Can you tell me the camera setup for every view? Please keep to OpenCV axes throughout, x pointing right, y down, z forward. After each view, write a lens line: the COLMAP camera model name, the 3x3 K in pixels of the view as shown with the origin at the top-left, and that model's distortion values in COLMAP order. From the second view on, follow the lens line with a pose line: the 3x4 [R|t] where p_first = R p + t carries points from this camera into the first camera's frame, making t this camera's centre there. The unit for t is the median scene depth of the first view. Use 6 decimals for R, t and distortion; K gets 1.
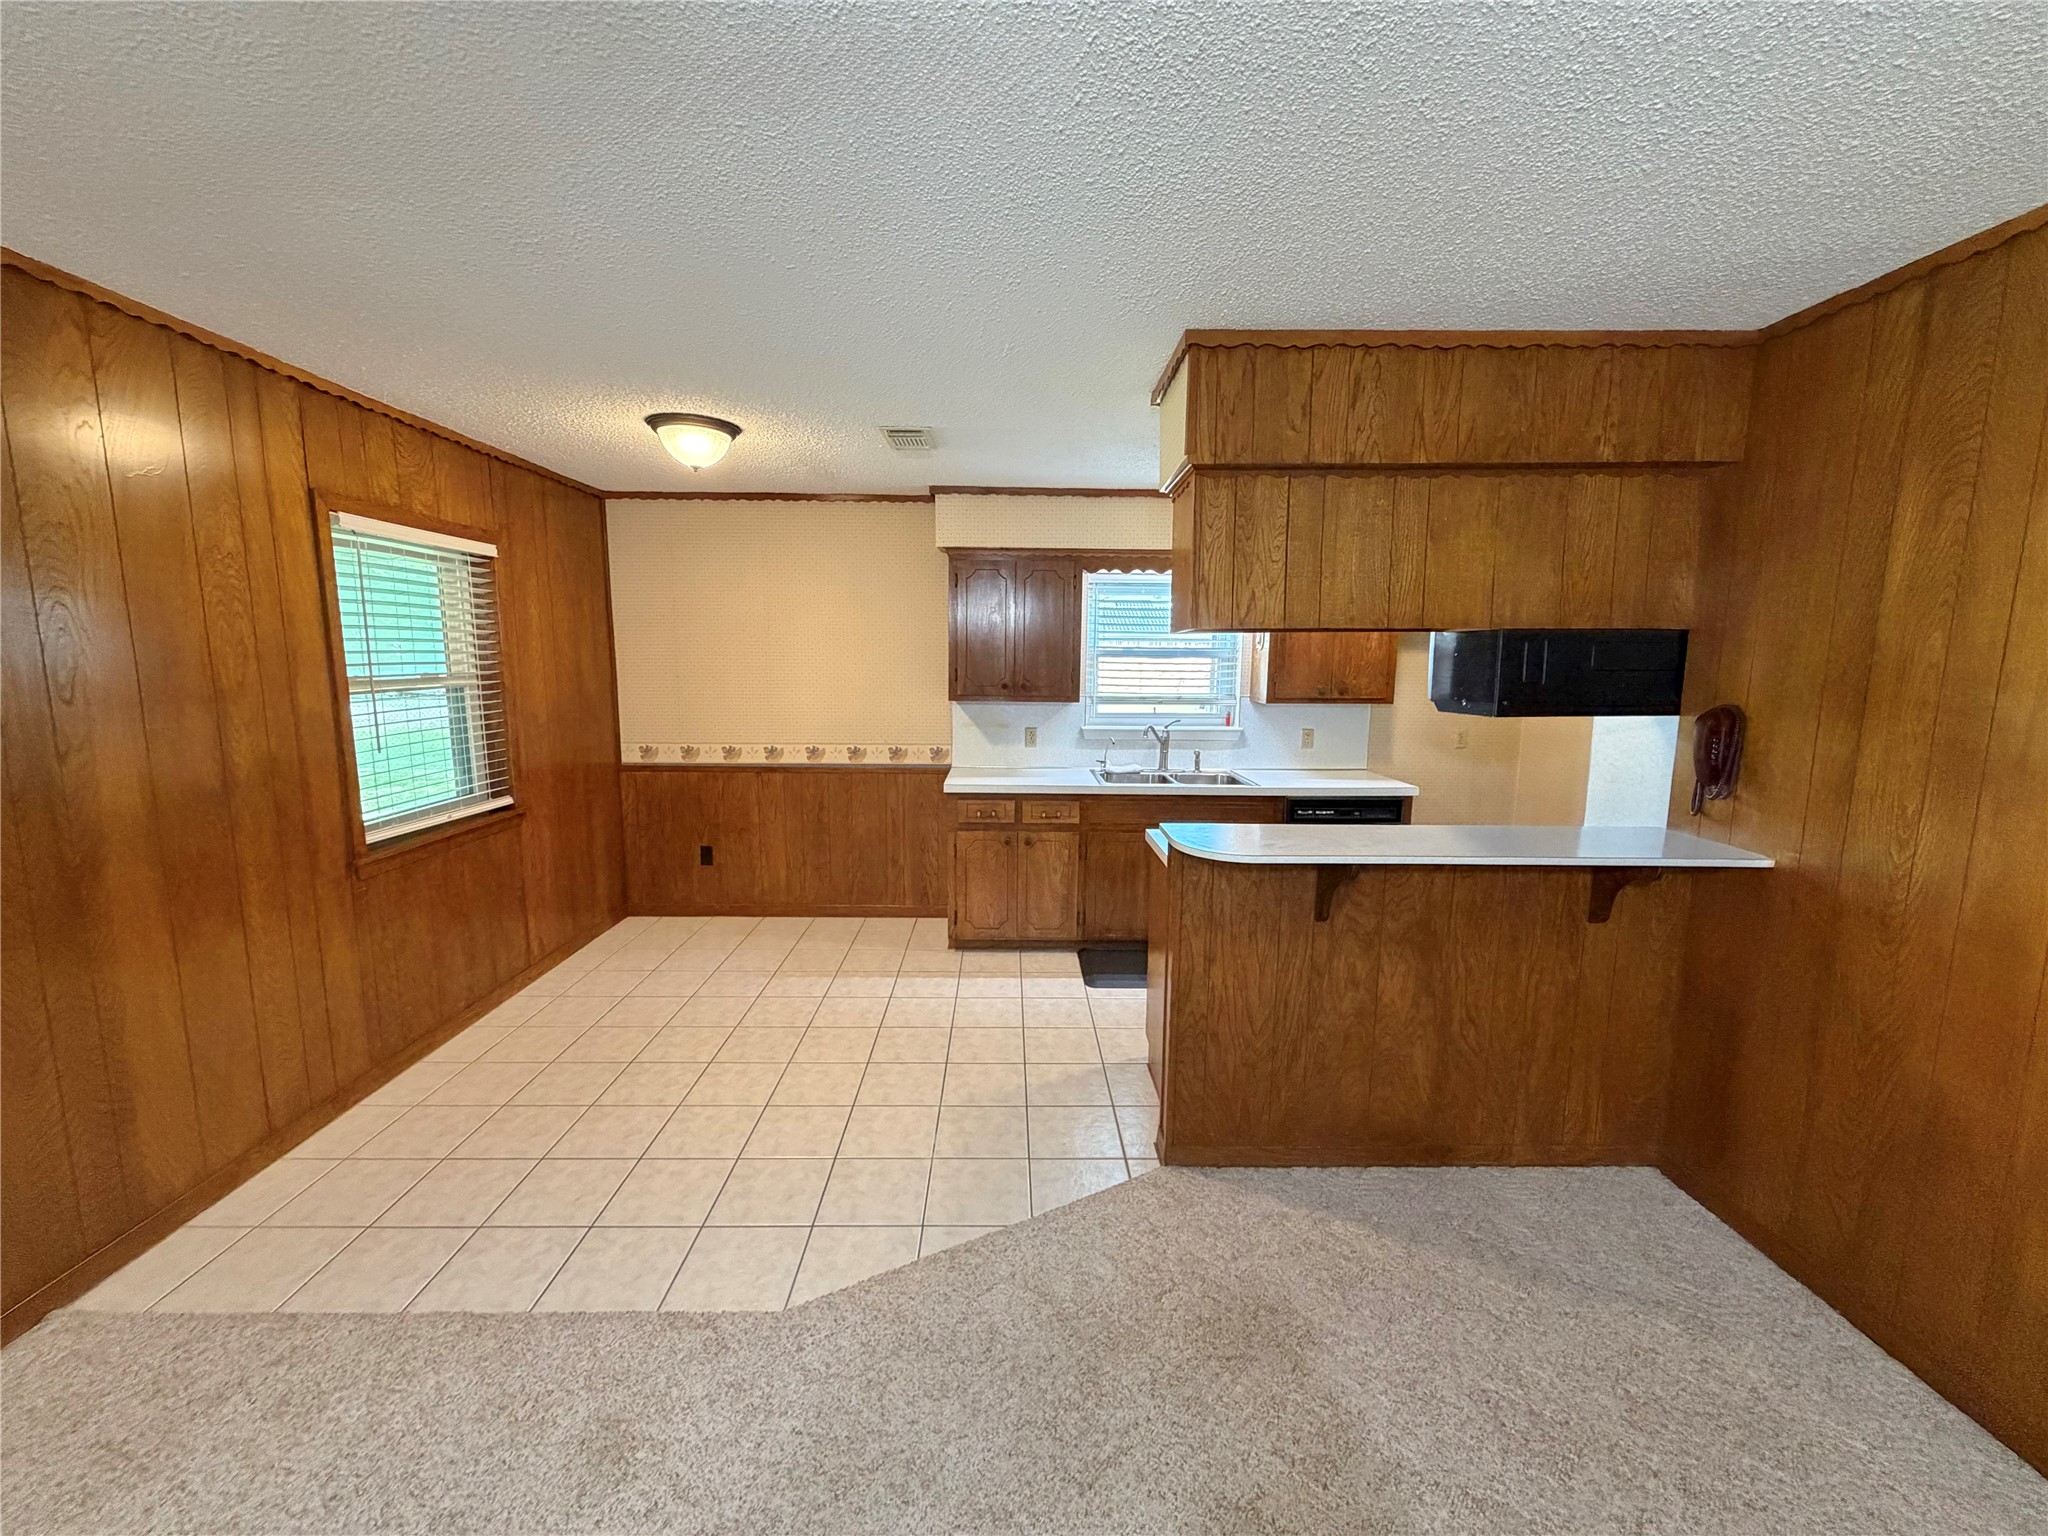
lens RADIAL K [[814.3, 0, 1017.0], [0, 814.3, 769.1], [0, 0, 1]] dist [-0.000897, -0.000004]
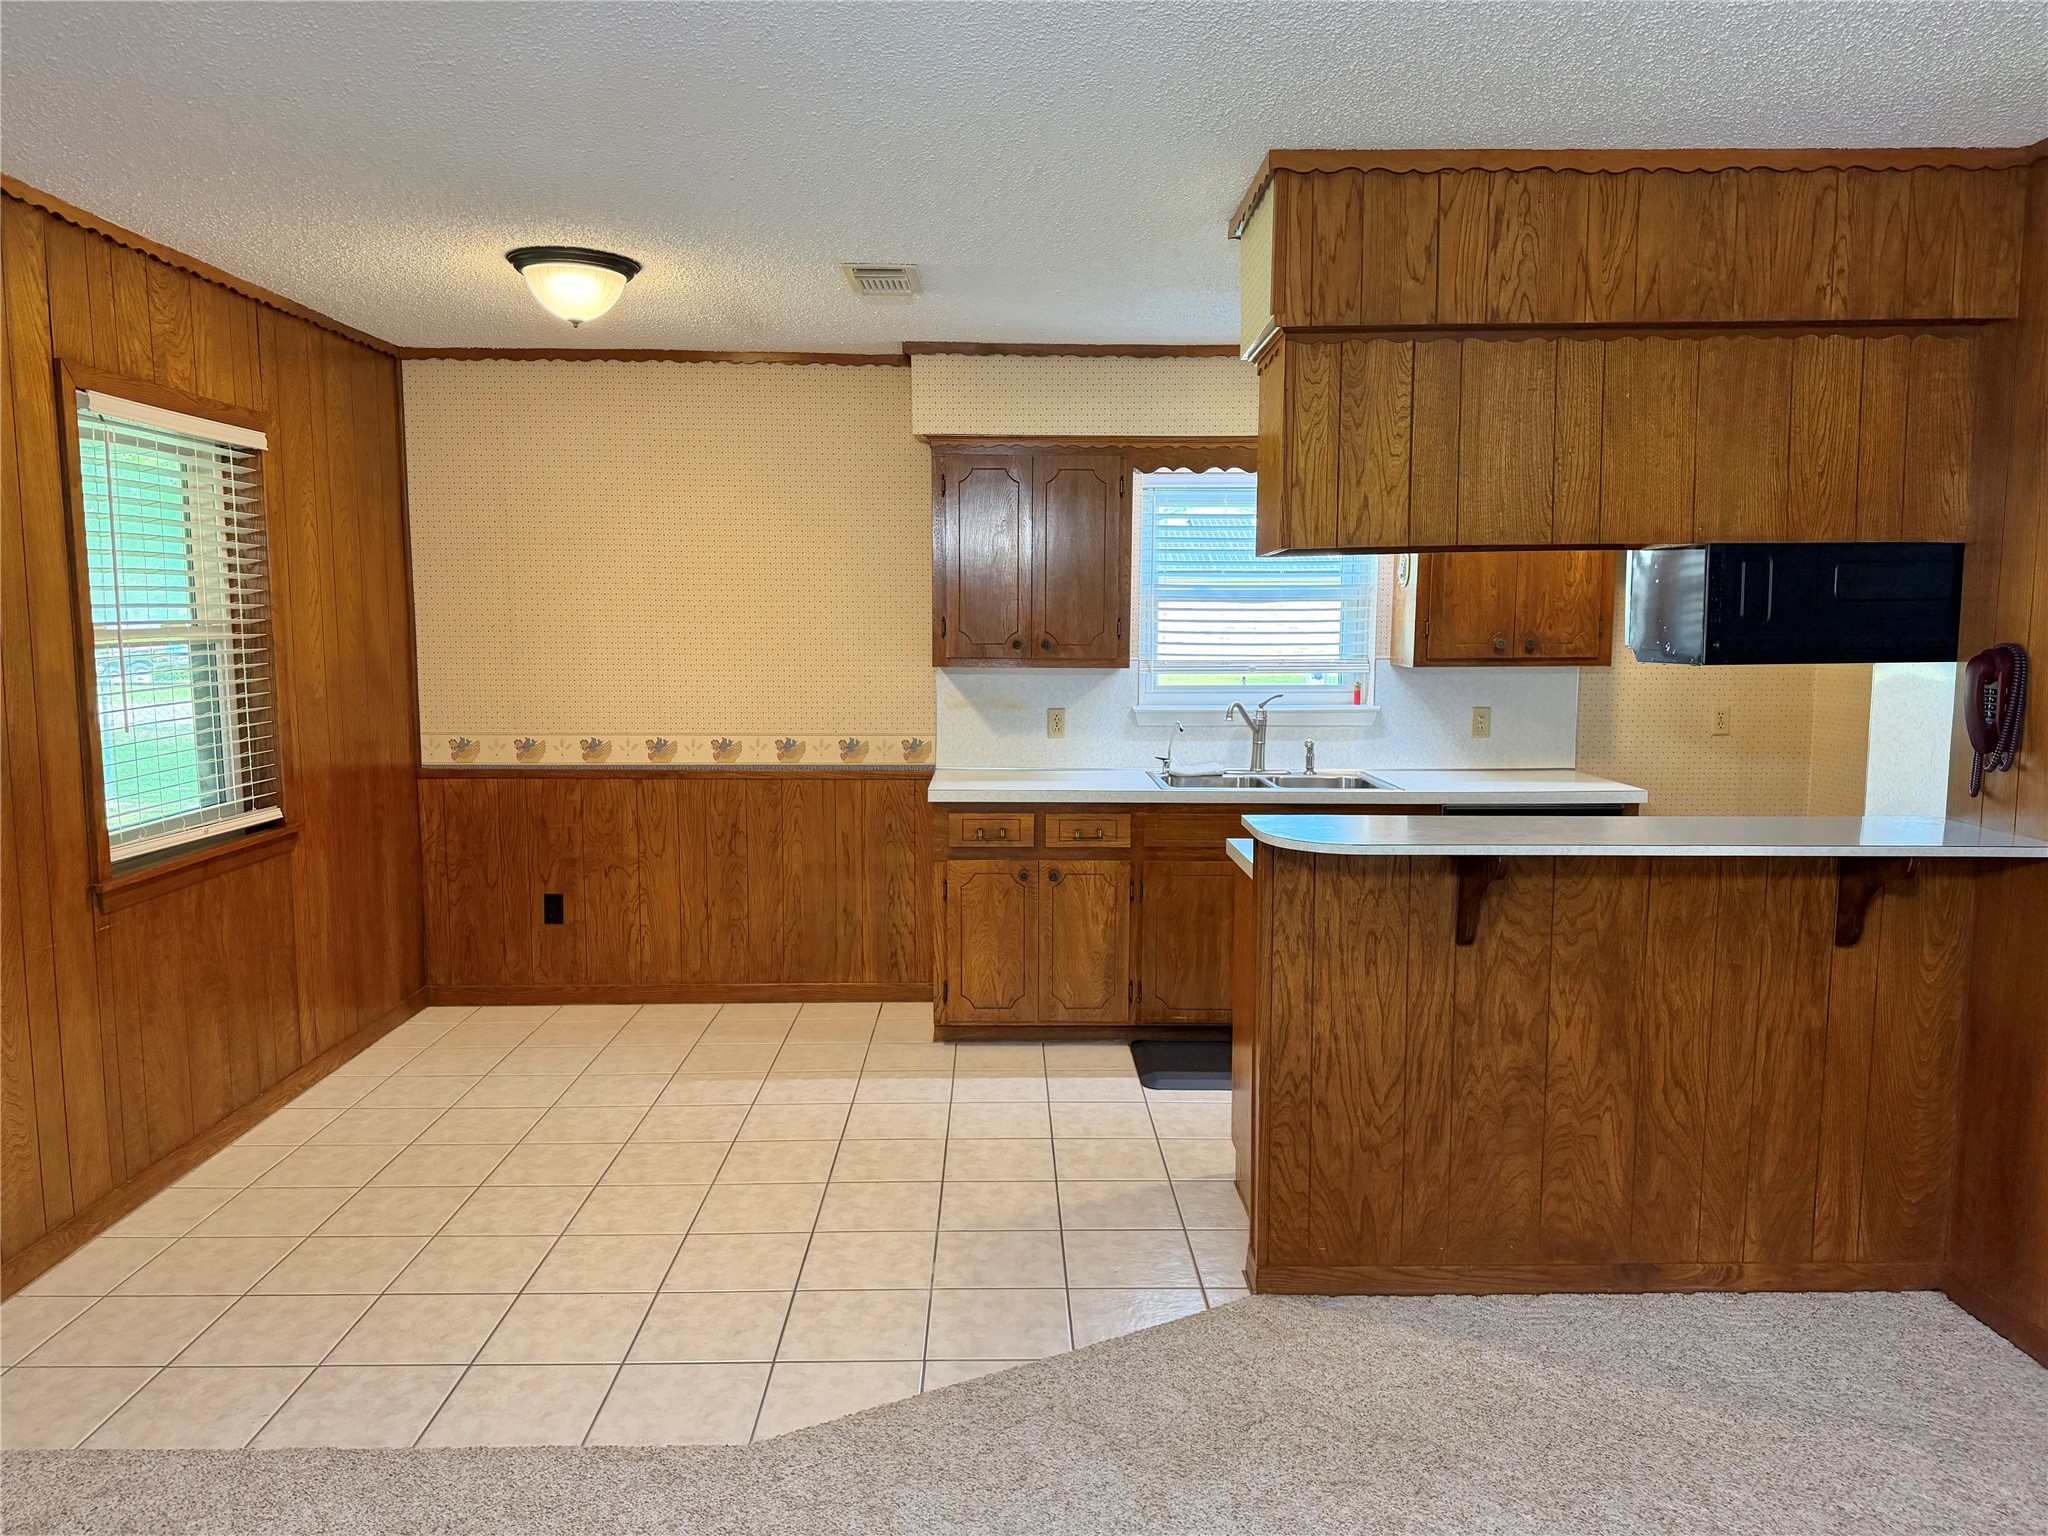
lens RADIAL K [[1424.5, 0, 1027.7], [0, 1424.5, 776.4], [0, 0, 1]] dist [0.097119, -0.141656]
pose [[0.999957, -0.006320, 0.006775, -0.018206], [0.006491, 0.999655, -0.025456, 0.044646], [-0.006612, 0.025499, 0.999653, -0.197161]]
